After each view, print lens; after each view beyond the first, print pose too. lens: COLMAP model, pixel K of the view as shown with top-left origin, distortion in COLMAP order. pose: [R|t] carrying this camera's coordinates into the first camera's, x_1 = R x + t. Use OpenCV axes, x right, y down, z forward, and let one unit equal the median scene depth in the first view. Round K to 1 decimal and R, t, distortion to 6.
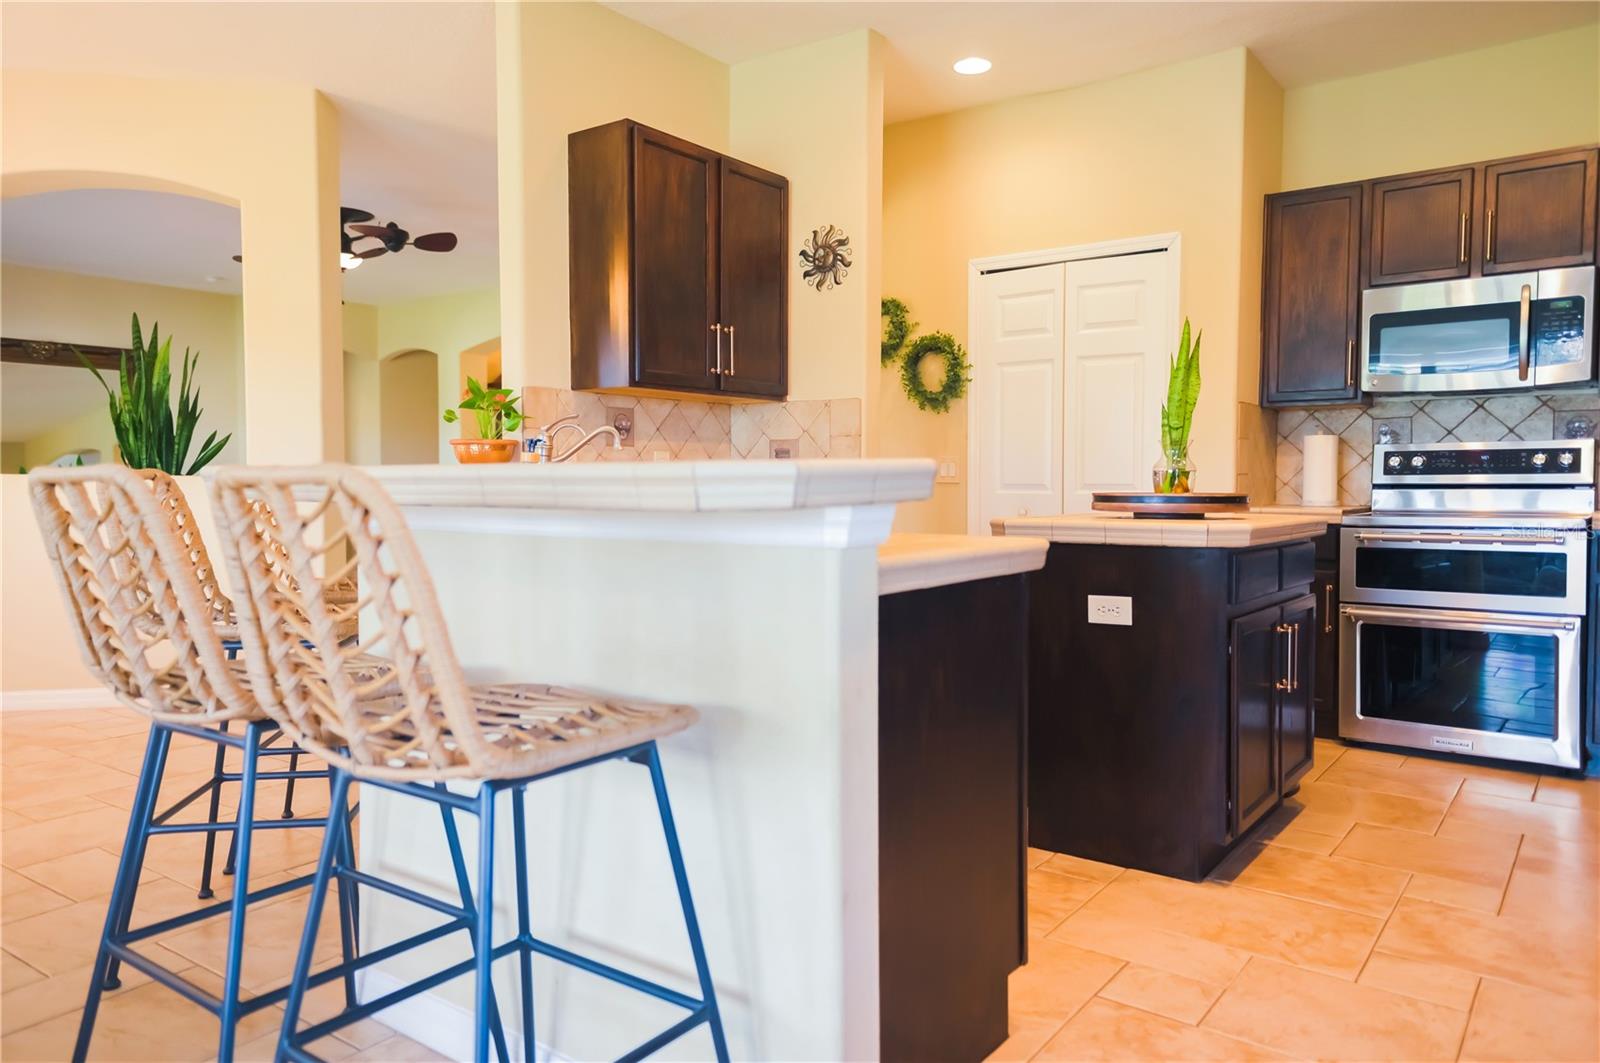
lens RADIAL K [[1091.8, 0, 796.4], [0, 1091.8, 516.1], [0, 0, 1]] dist [0.048434, 0.004483]
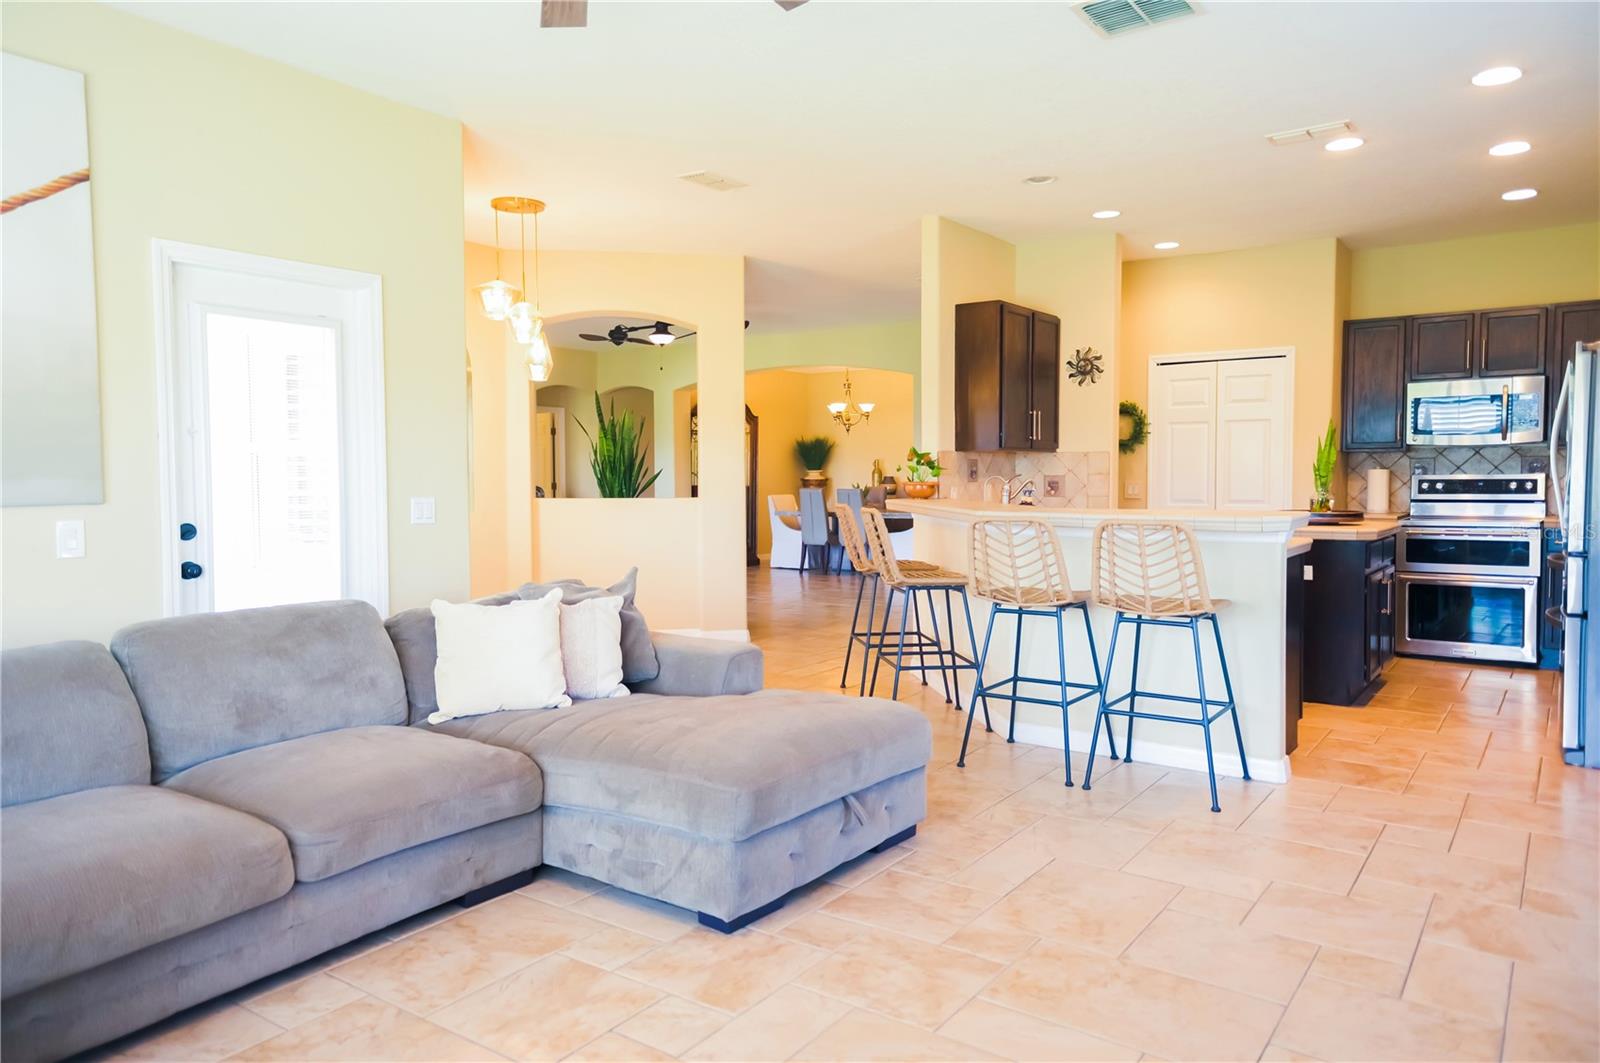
lens RADIAL K [[1073.0, 0, 799.4], [0, 1073.0, 517.5], [0, 0, 1]] dist [0.049646, 0.003656]
pose [[0.999787, -0.006857, 0.019458, -0.442734], [0.006670, 0.999931, 0.009668, -0.025833], [-0.019523, -0.009536, 0.999764, -0.631813]]
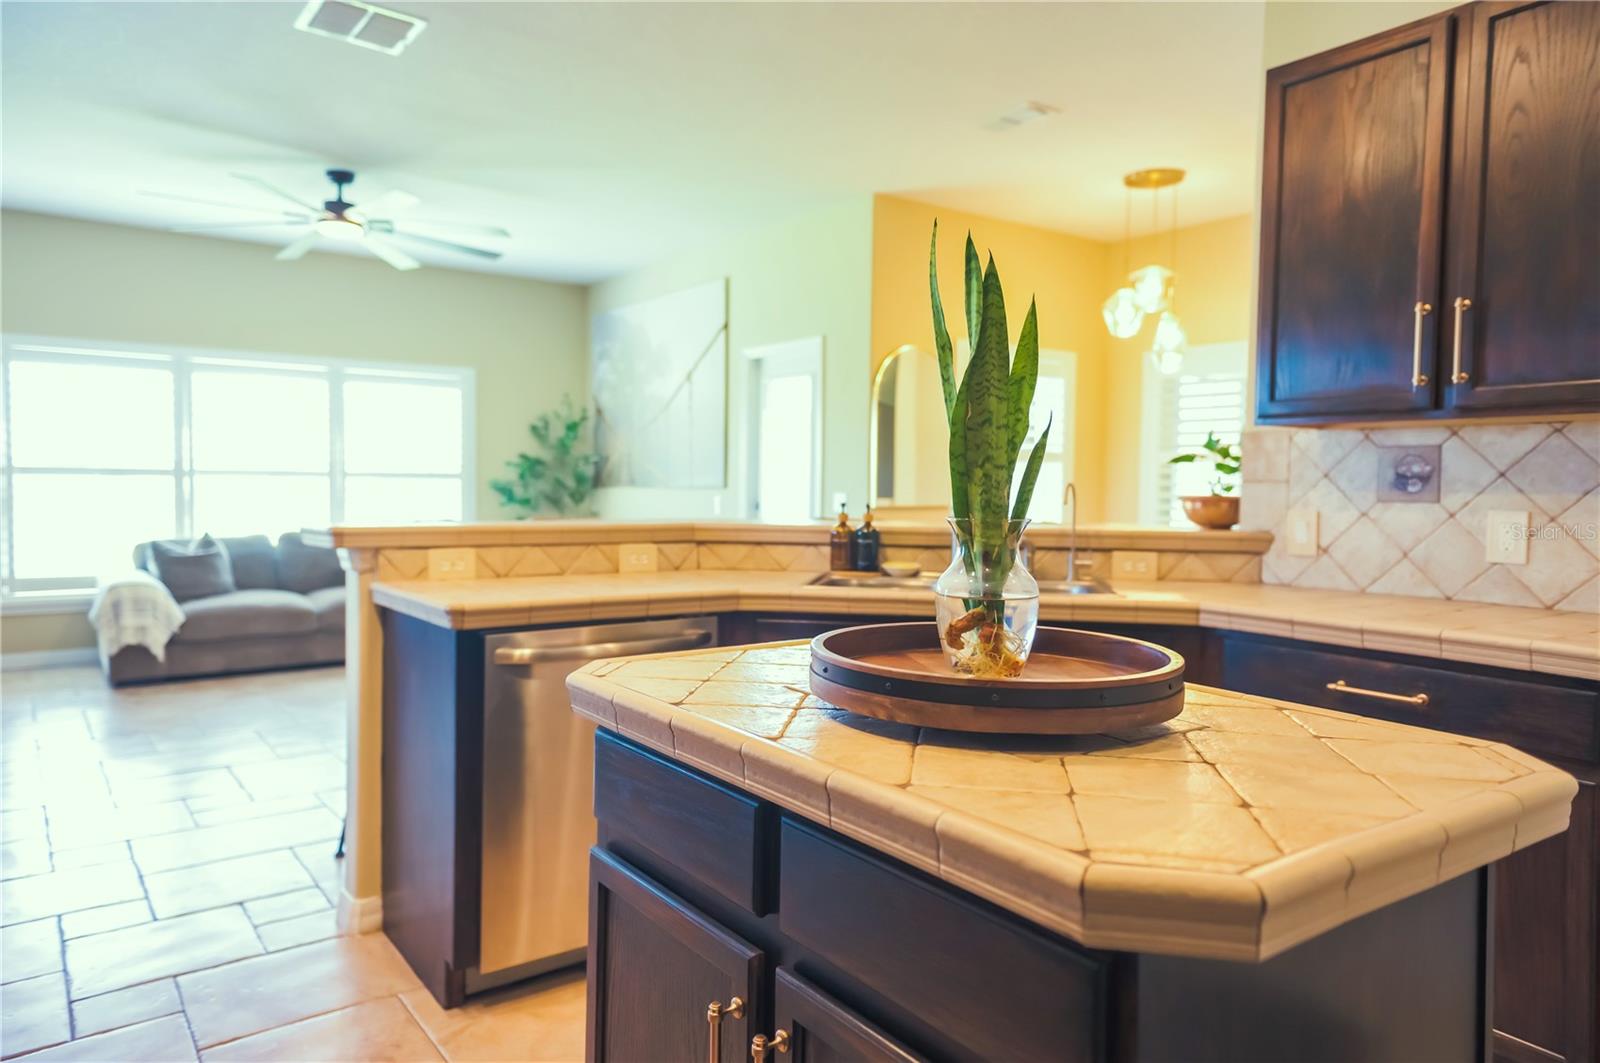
lens RADIAL K [[1077.2, 0, 807.1], [0, 1077.2, 526.8], [0, 0, 1]] dist [0.045385, 0.003387]
pose [[-0.295310, 0.038779, -0.954614, 0.569702], [-0.041315, 0.997723, 0.053311, -0.066459], [0.954508, 0.055183, -0.293035, 0.806712]]
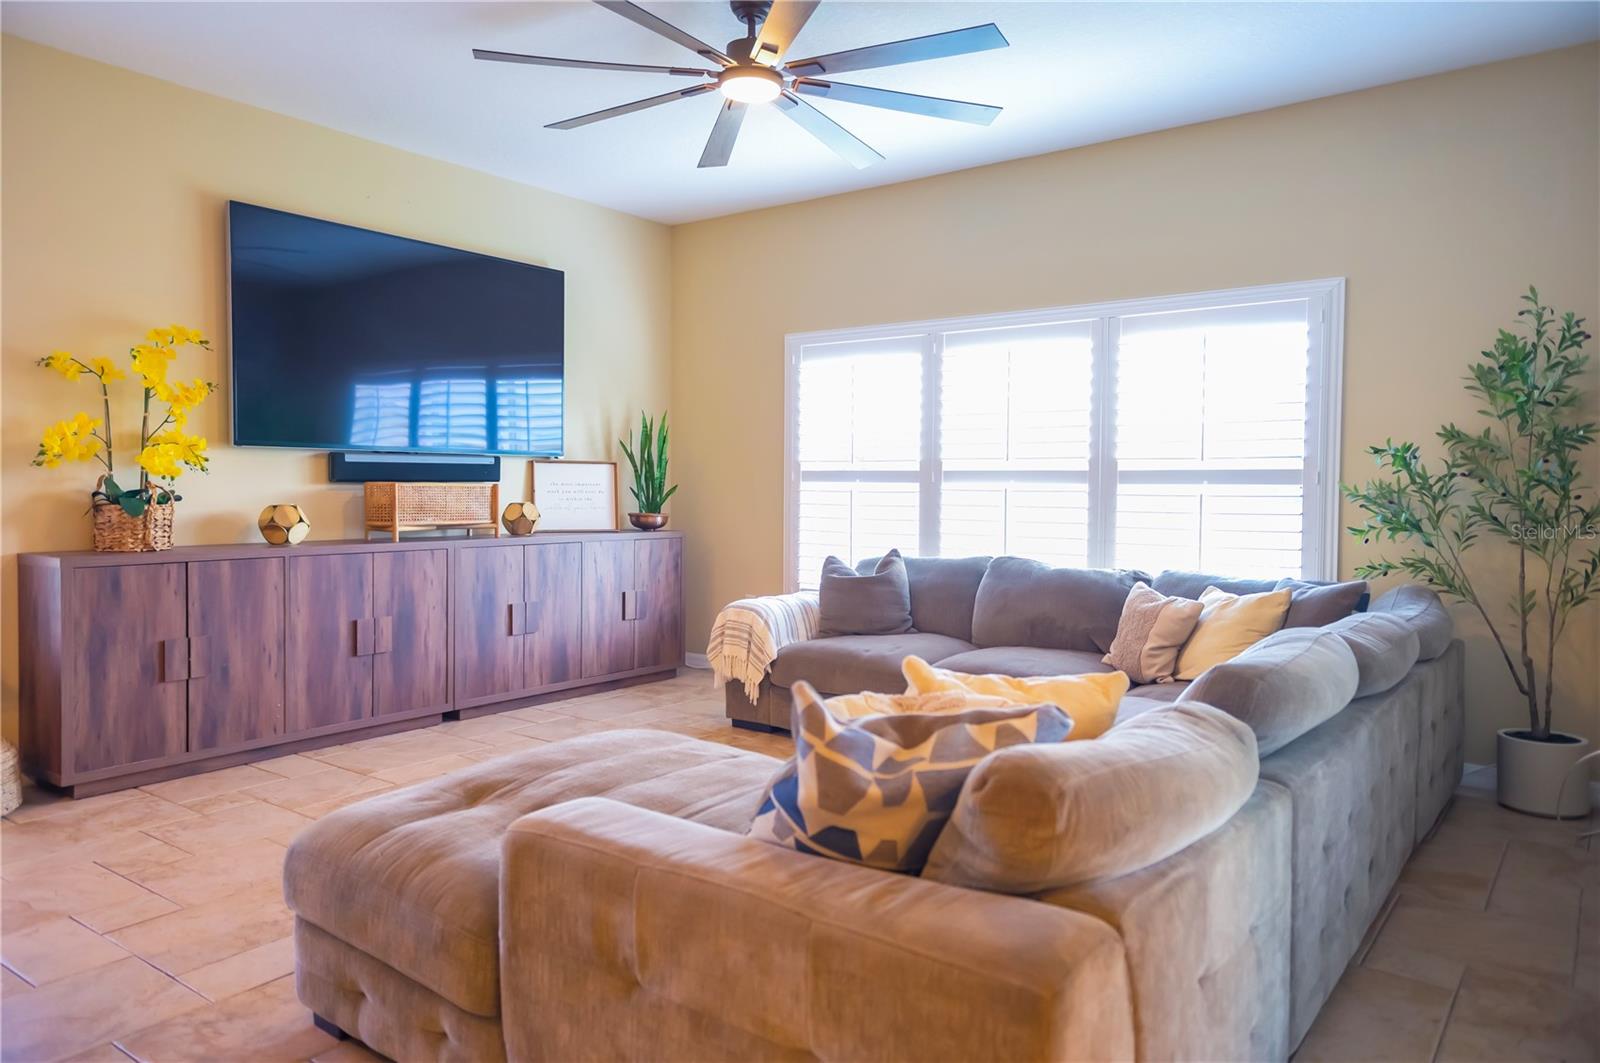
lens RADIAL K [[1073.0, 0, 799.4], [0, 1073.0, 517.5], [0, 0, 1]] dist [0.049646, 0.003656]
pose [[-0.999915, -0.009806, 0.008617, -0.577717], [-0.009218, 0.997792, 0.065771, -0.054048], [-0.009243, 0.065686, -0.997798, 0.720655]]
